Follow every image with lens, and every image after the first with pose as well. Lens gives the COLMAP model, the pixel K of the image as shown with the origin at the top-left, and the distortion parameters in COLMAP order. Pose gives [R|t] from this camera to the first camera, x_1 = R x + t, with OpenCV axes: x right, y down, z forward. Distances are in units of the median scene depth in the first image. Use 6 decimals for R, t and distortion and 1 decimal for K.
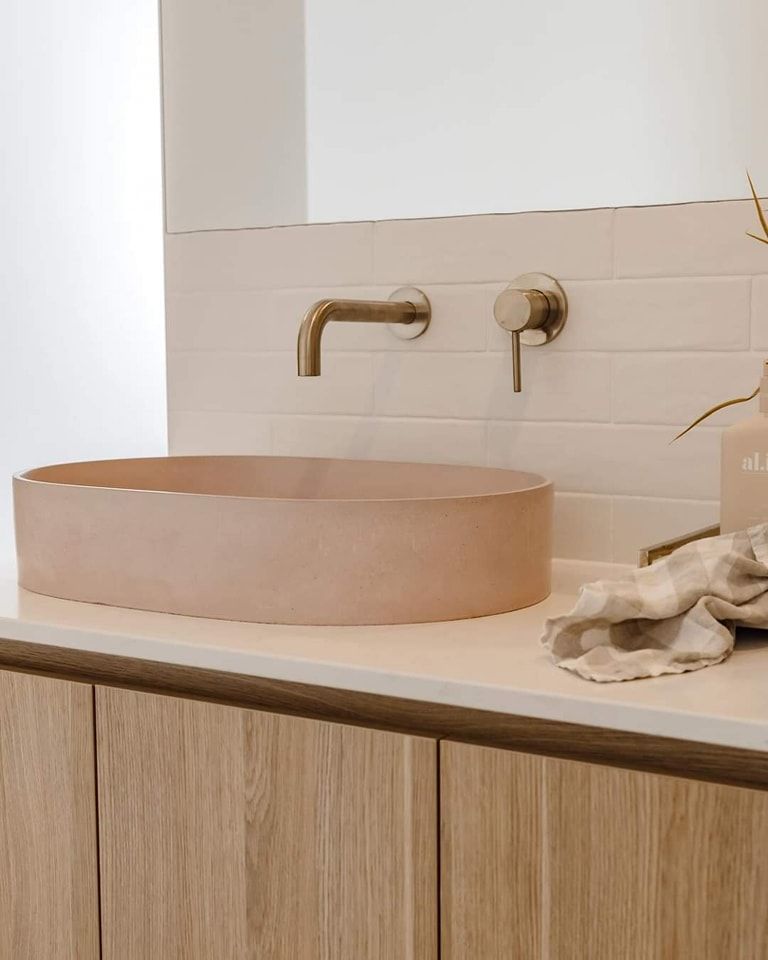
lens RADIAL K [[1489.5, 0, 383.4], [0, 1489.5, 478.1], [0, 0, 1]] dist [0.021384, 0.000000]
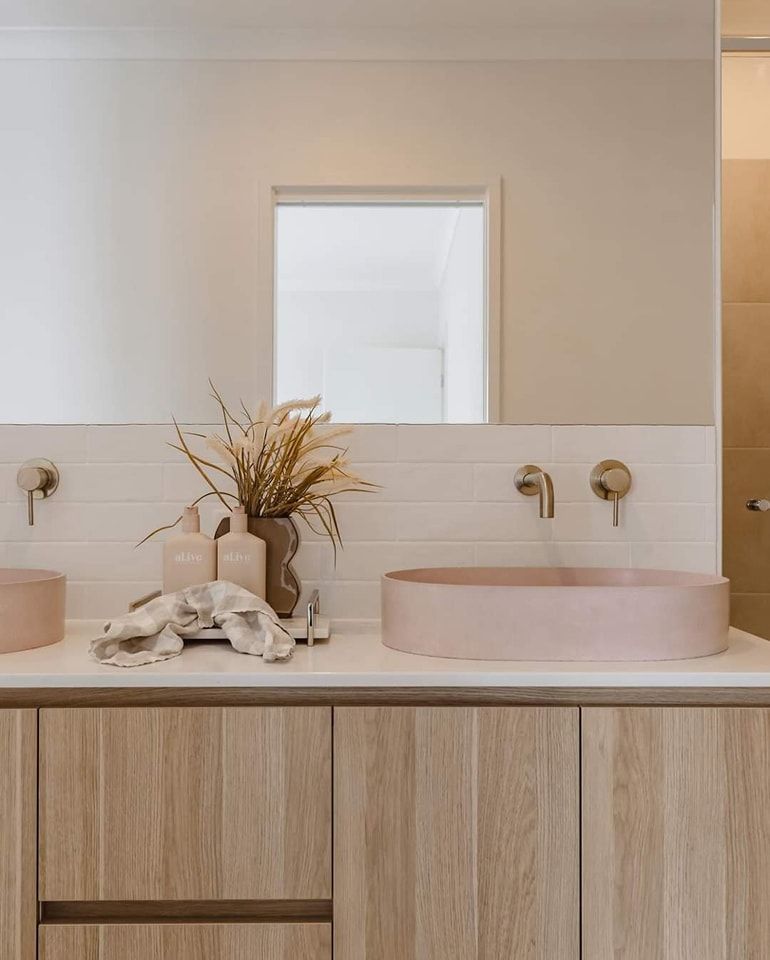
lens RADIAL K [[1489.5, 0, 384.6], [0, 1489.5, 480.0], [0, 0, 1]] dist [0.021384, 0.000000]
pose [[0.826576, 0.007049, 0.562781, -0.668570], [0.052842, 0.994533, -0.090069, 0.083130], [-0.560339, 0.104187, 0.821684, -0.823153]]
